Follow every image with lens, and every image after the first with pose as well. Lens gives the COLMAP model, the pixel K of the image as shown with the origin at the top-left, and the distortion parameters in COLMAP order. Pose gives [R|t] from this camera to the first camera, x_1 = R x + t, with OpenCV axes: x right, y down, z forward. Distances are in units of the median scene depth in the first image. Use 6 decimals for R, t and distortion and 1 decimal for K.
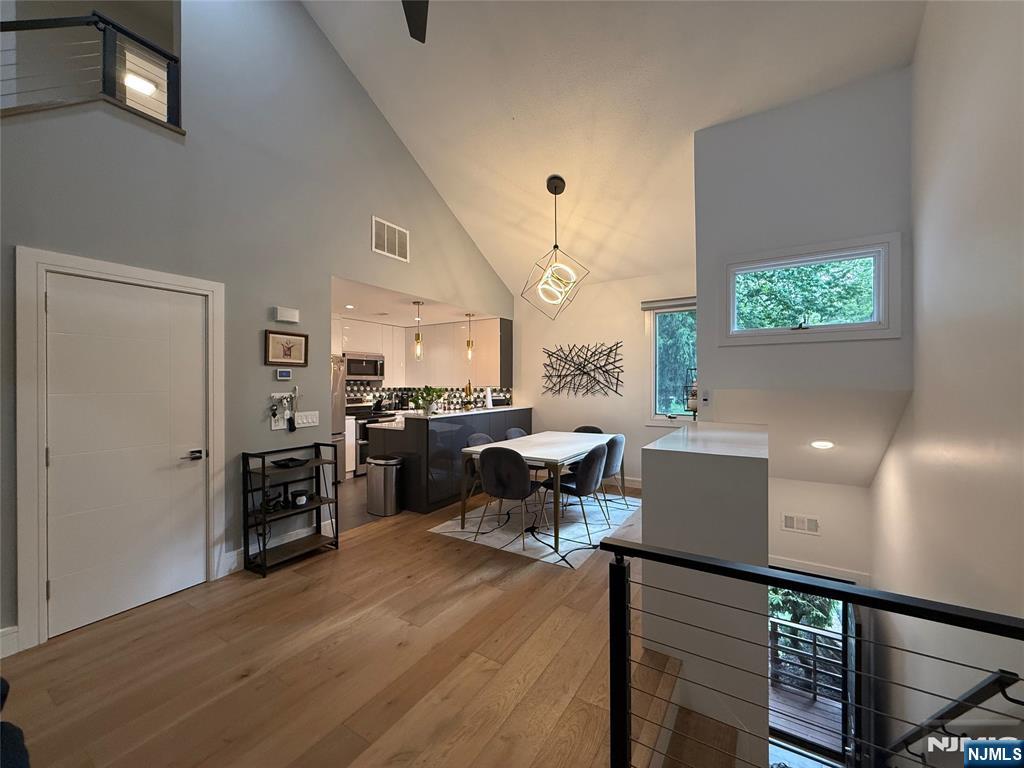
lens RADIAL K [[407.2, 0, 510.2], [0, 407.2, 384.9], [0, 0, 1]] dist [0.001418, 0.000103]
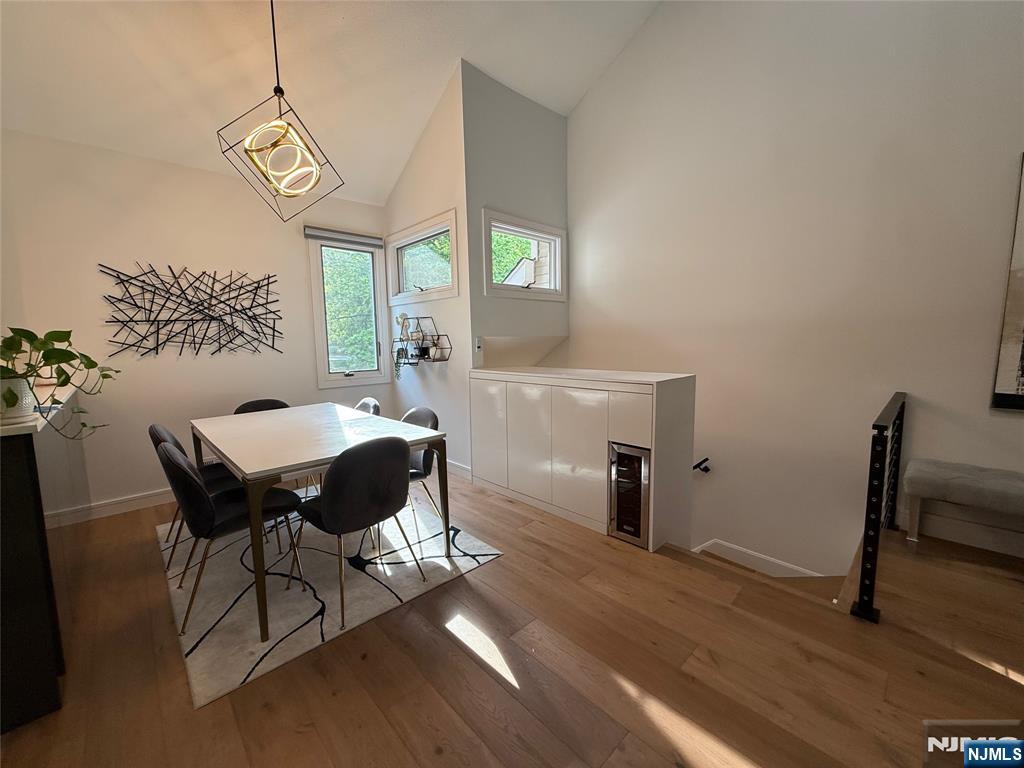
lens RADIAL K [[409.0, 0, 510.8], [0, 409.0, 384.0], [0, 0, 1]] dist [-0.001085, -0.000059]
pose [[0.243186, -0.106713, 0.964092, -0.313557], [0.020172, 0.994271, 0.104966, 0.013987], [-0.969770, -0.006078, 0.243946, 0.415011]]
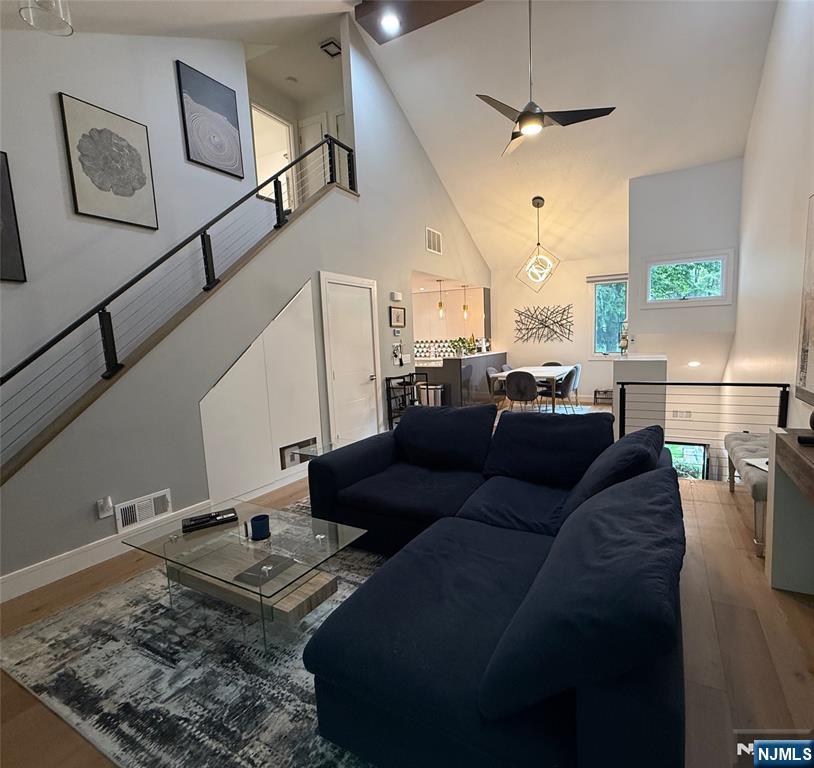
lens RADIAL K [[409.0, 0, 459.4], [0, 409.0, 386.3], [0, 0, 1]] dist [0.001592, -0.000424]
pose [[0.993827, -0.041179, 0.103013, -0.281659], [0.029026, 0.992731, 0.116802, 0.003373], [-0.107074, -0.113090, 0.987798, -0.426222]]
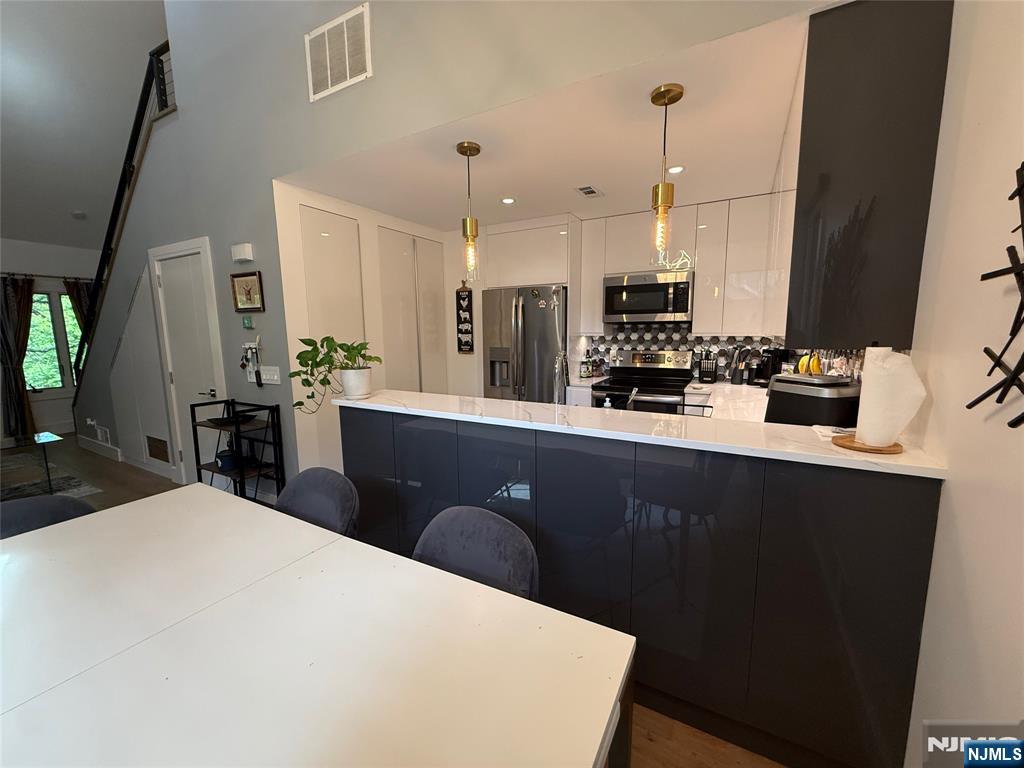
lens RADIAL K [[407.2, 0, 510.2], [0, 407.2, 384.9], [0, 0, 1]] dist [0.001418, 0.000103]
pose [[0.051250, 0.136503, -0.989313, 0.220875], [0.005558, 0.990561, 0.136963, -0.004786], [0.998670, -0.012518, 0.050008, 0.890487]]
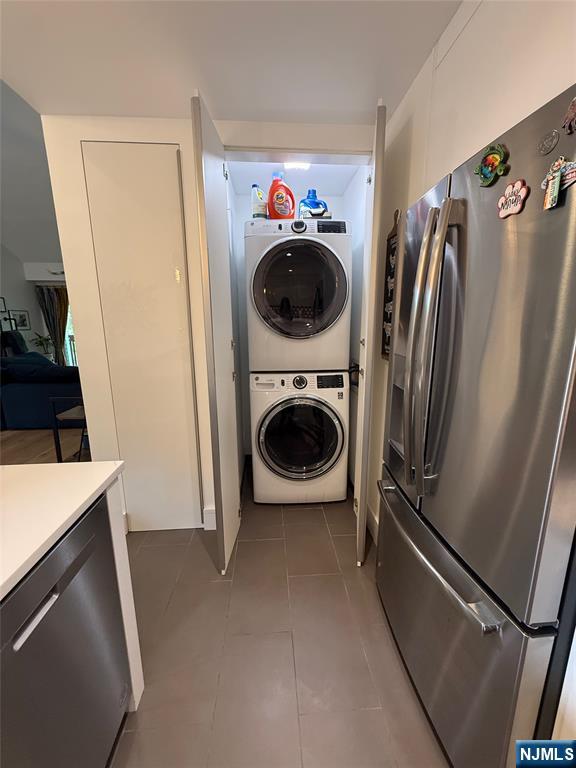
lens RADIAL K [[305.4, 0, 287.7], [0, 305.4, 382.3], [0, 0, 1]] dist [0.001418, 0.000103]
pose [[-0.807216, 0.124762, -0.576920, -0.275115], [0.004455, 0.978666, 0.205409, 0.000980], [0.590239, 0.163240, -0.790551, 1.025720]]
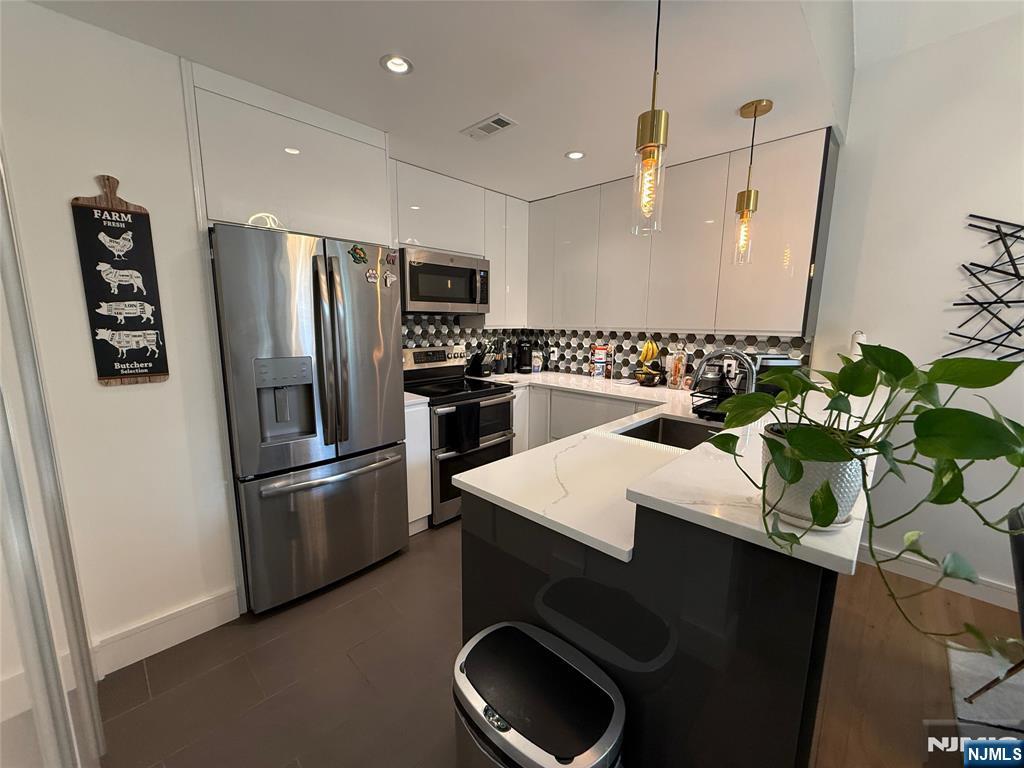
lens RADIAL K [[407.2, 0, 510.2], [0, 407.2, 384.9], [0, 0, 1]] dist [0.001418, 0.000103]
pose [[0.978822, 0.041378, -0.200487, -0.220099], [-0.009868, 0.987757, 0.155685, -0.004127], [0.204475, -0.150410, 0.967247, 0.630877]]
